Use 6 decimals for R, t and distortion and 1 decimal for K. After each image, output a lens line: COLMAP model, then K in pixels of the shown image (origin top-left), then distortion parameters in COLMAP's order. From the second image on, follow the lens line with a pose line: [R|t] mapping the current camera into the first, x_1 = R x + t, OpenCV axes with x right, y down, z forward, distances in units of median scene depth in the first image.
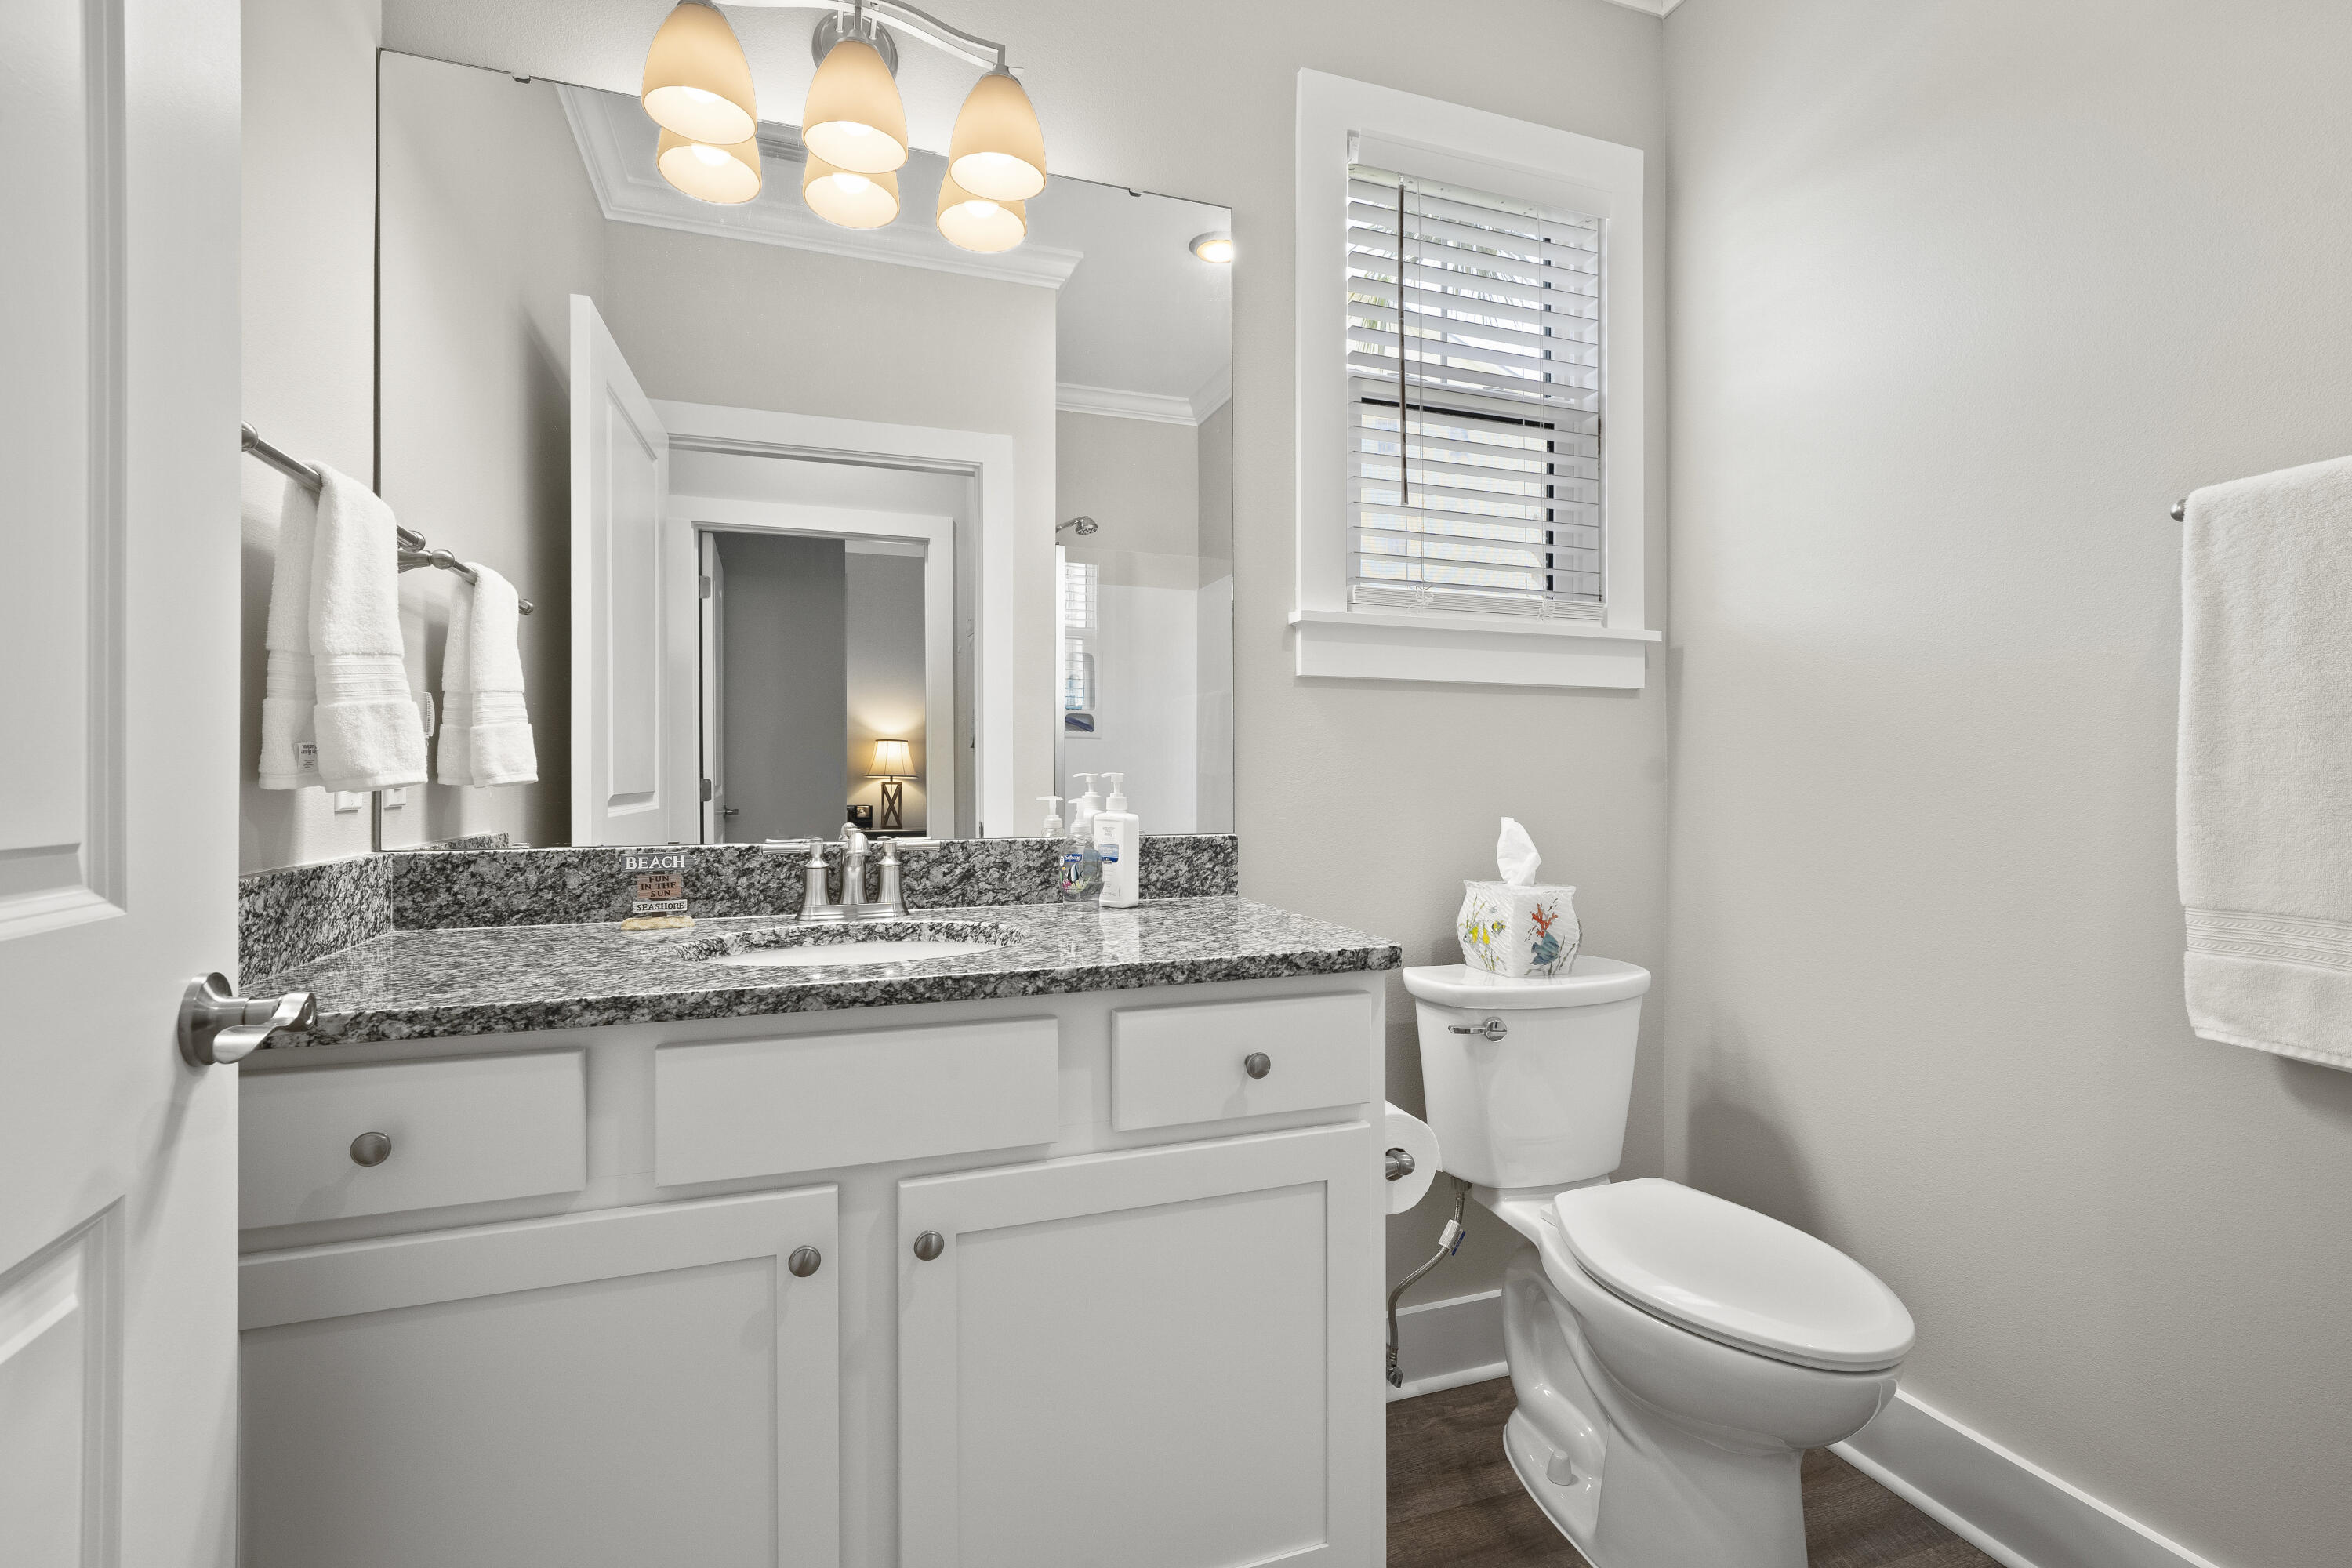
lens RADIAL K [[1069.1, 0, 1180.7], [0, 1069.1, 783.0], [0, 0, 1]] dist [0.000226, 0.000015]
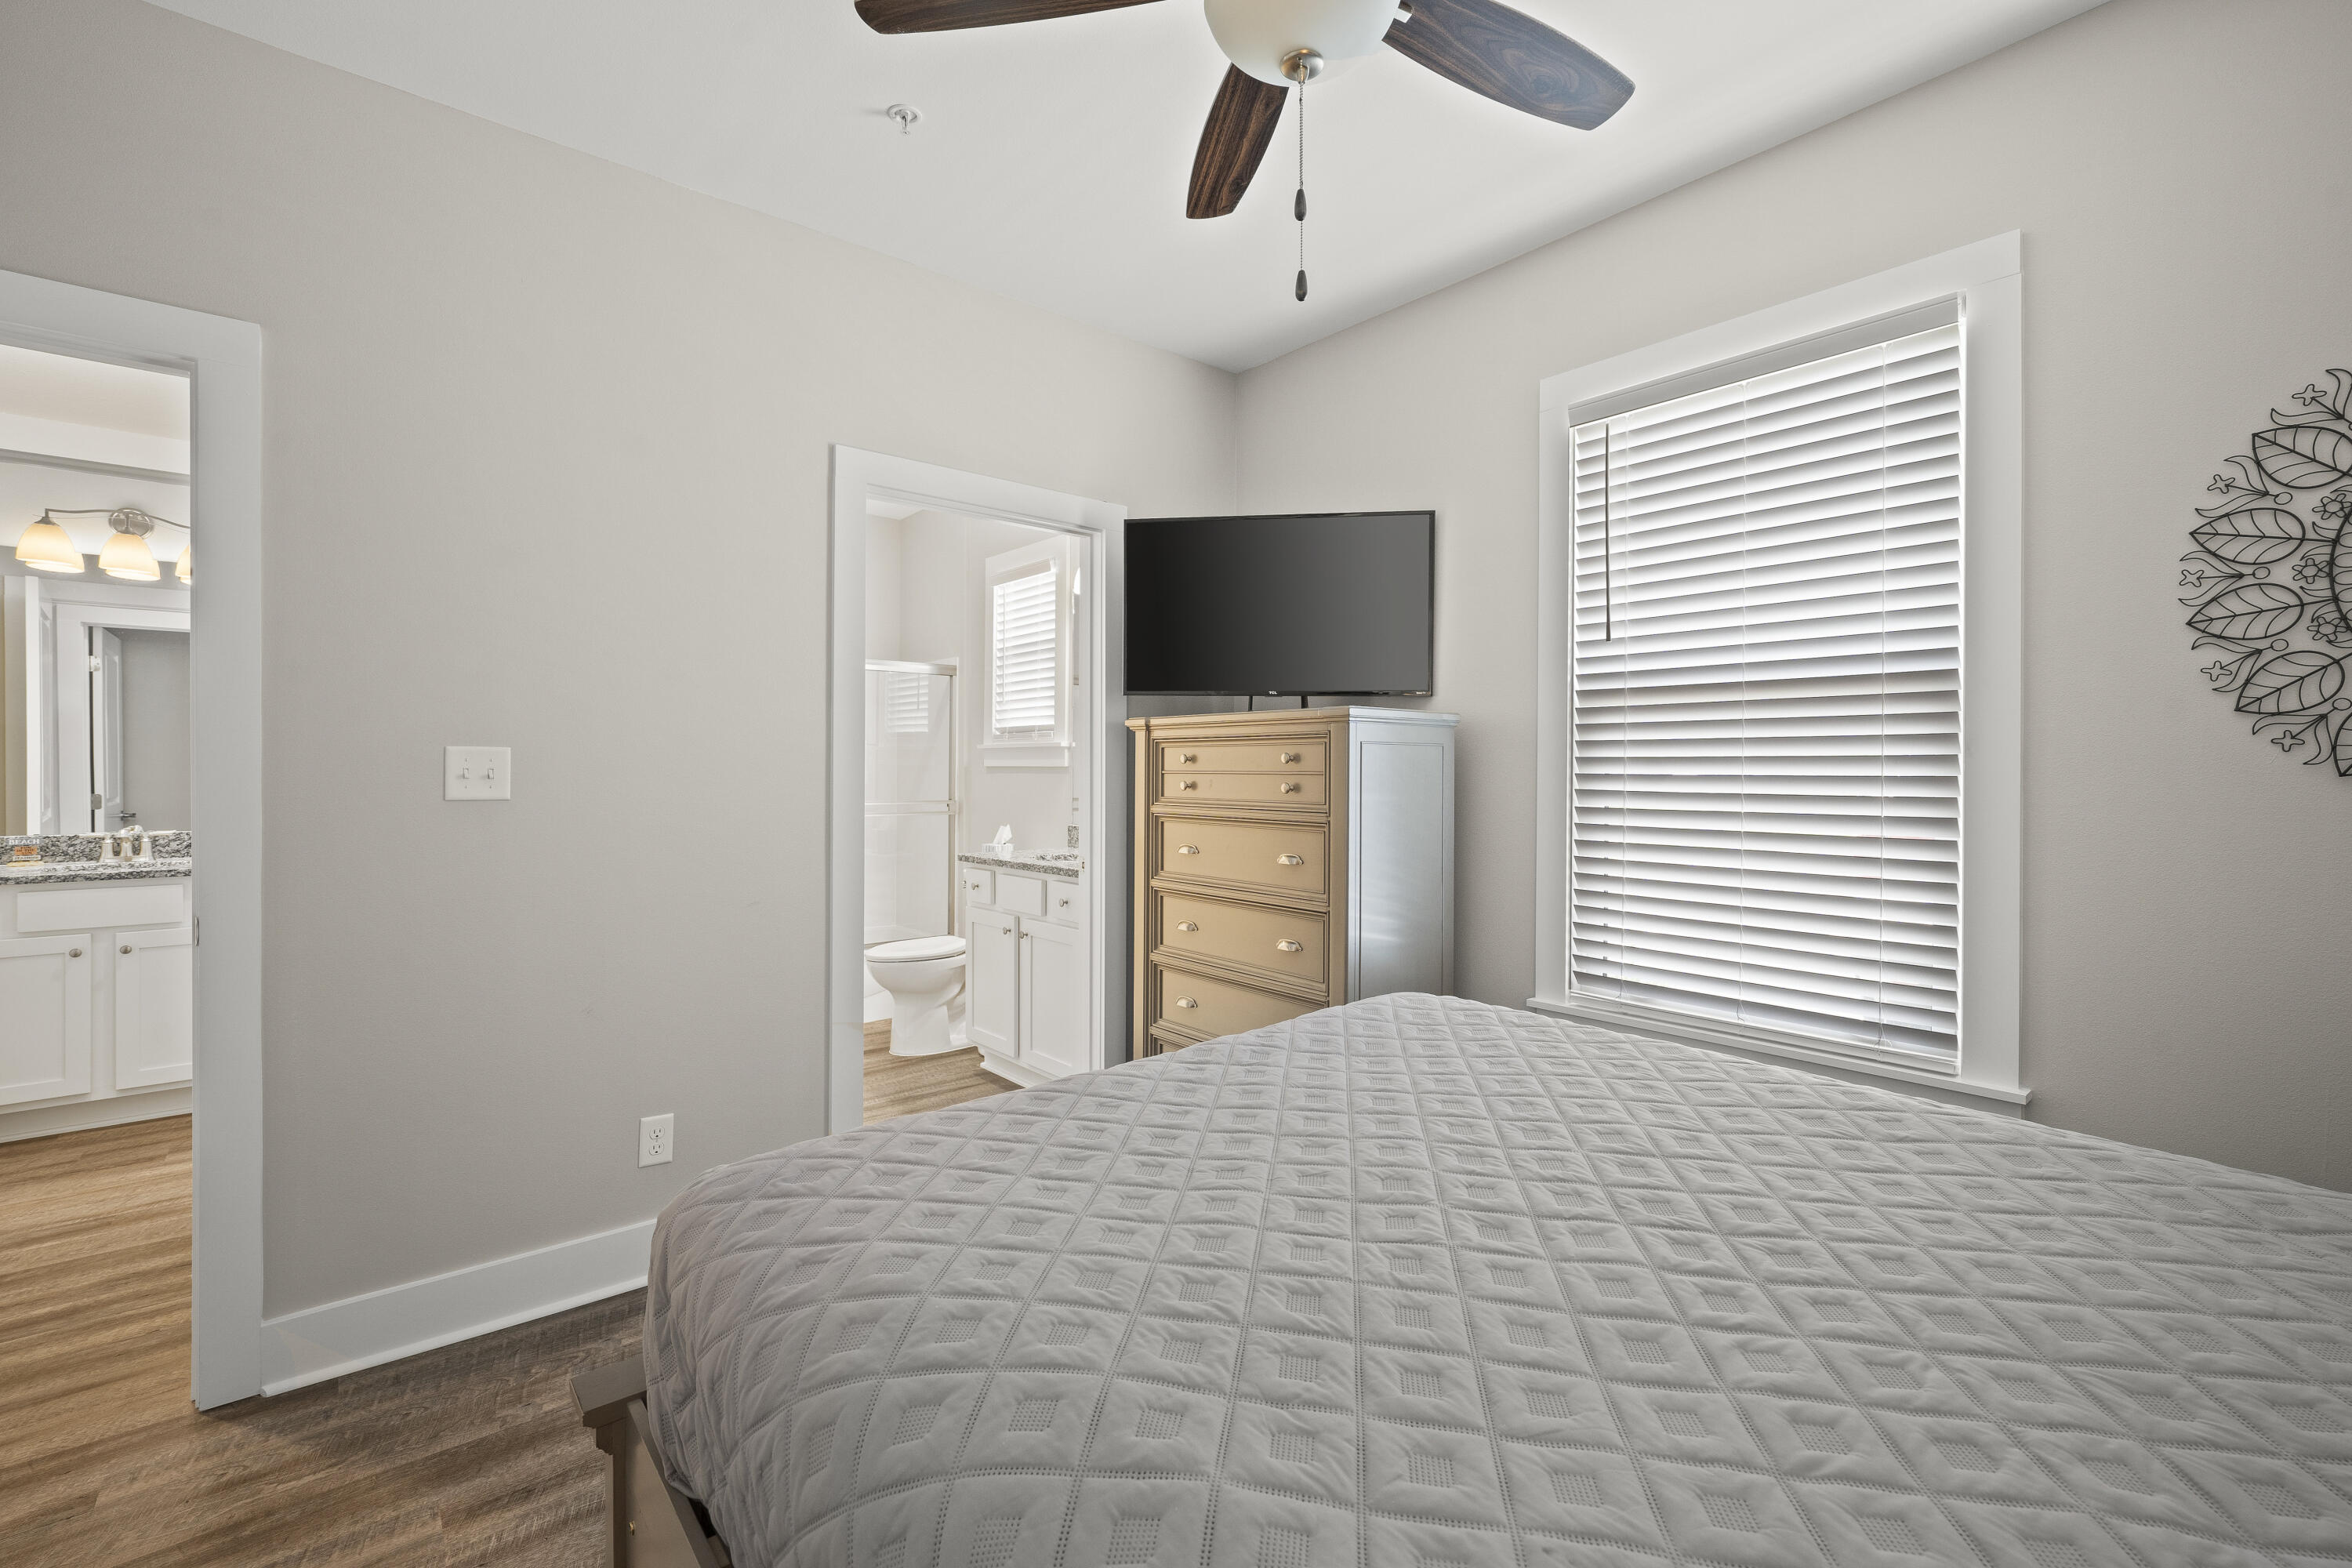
lens RADIAL K [[992.3, 0, 1168.3], [0, 992.3, 782.1], [0, 0, 1]] dist [-0.013636, 0.005675]
pose [[0.931675, 0.003773, 0.363273, 1.217668], [-0.005427, 0.999979, 0.003532, -0.093483], [-0.363252, -0.005262, 0.931676, -2.217771]]
